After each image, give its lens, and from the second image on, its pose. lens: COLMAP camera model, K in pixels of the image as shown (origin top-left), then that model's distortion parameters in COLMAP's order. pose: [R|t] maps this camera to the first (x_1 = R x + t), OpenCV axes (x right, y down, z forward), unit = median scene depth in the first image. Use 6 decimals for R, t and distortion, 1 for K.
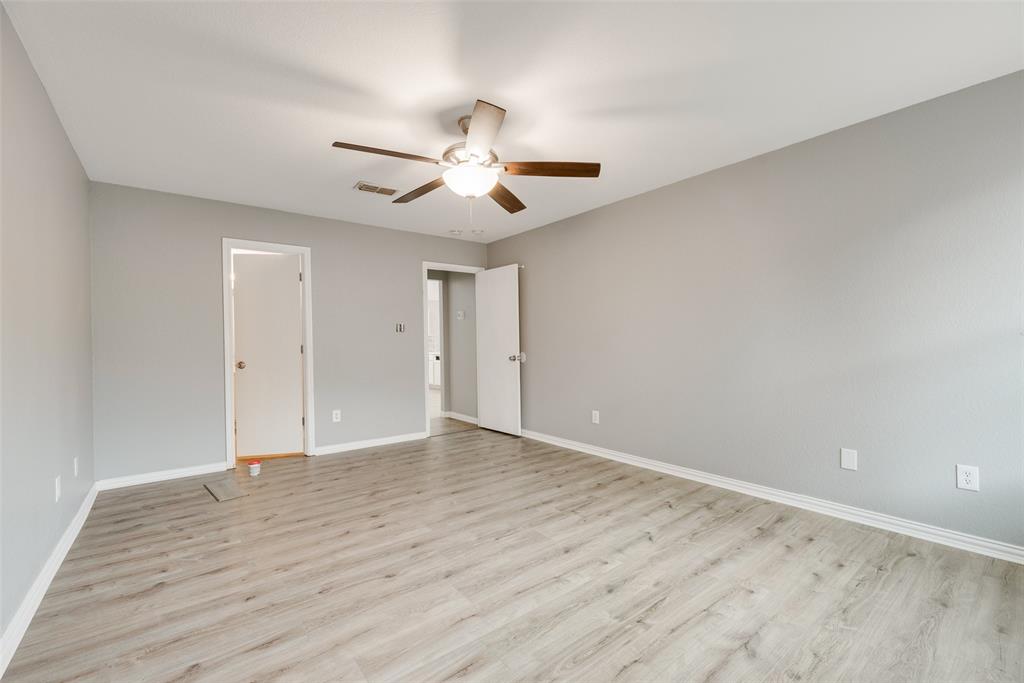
lens RADIAL K [[429.3, 0, 510.5], [0, 429.3, 342.1], [0, 0, 1]] dist [-0.000025, -0.000928]
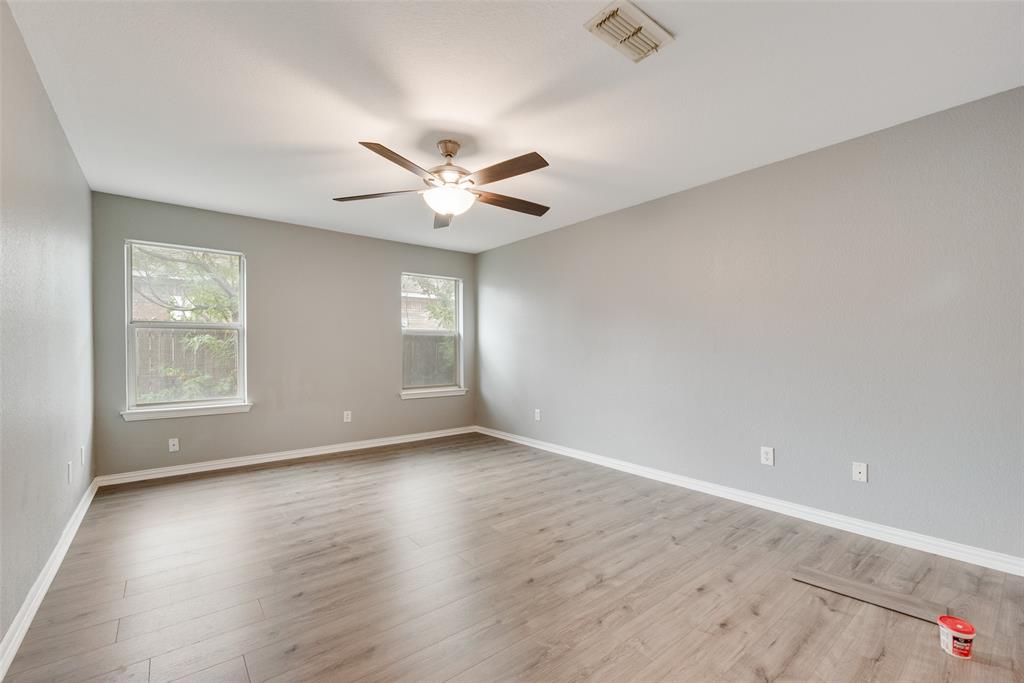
lens RADIAL K [[429.3, 0, 503.6], [0, 429.3, 349.1], [0, 0, 1]] dist [-0.000025, -0.000928]
pose [[-0.999904, 0.013643, 0.002507, -0.223604], [0.013636, 0.999904, -0.002497, 0.005727], [-0.002540, -0.002463, -0.999994, 2.048778]]
